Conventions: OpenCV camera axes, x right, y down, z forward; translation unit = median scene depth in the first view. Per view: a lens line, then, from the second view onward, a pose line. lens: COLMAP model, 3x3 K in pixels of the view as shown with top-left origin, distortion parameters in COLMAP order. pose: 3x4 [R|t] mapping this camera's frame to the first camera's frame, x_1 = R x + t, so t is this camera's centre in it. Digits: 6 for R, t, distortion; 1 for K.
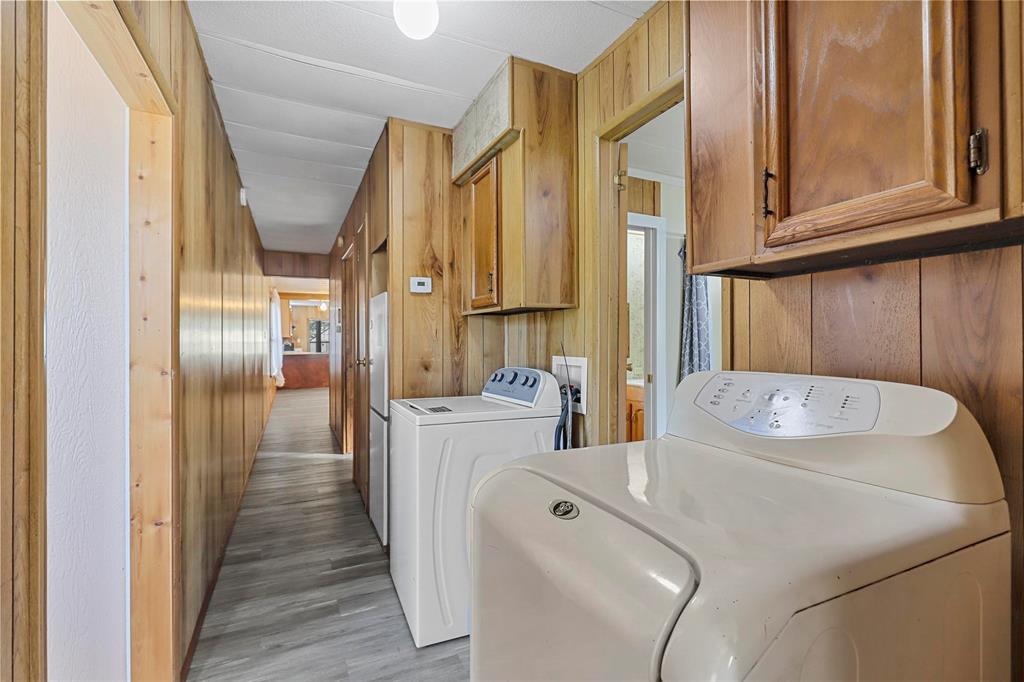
lens RADIAL K [[464.3, 0, 511.9], [0, 464.3, 345.8], [0, 0, 1]] dist [0.002041, 0.000485]
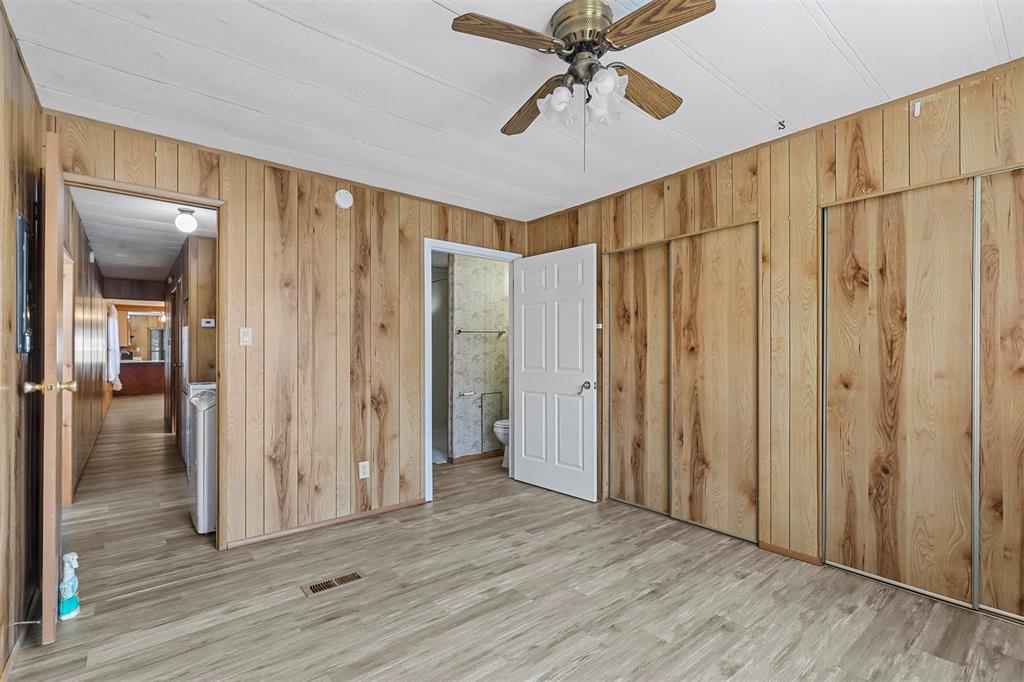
lens RADIAL K [[464.3, 0, 509.3], [0, 464.3, 344.7], [0, 0, 1]] dist [-0.000185, -0.000370]
pose [[0.970984, -0.001896, 0.239138, 0.215234], [0.005679, 0.999869, -0.015131, -0.002386], [-0.239078, 0.016050, 0.970868, -0.447080]]
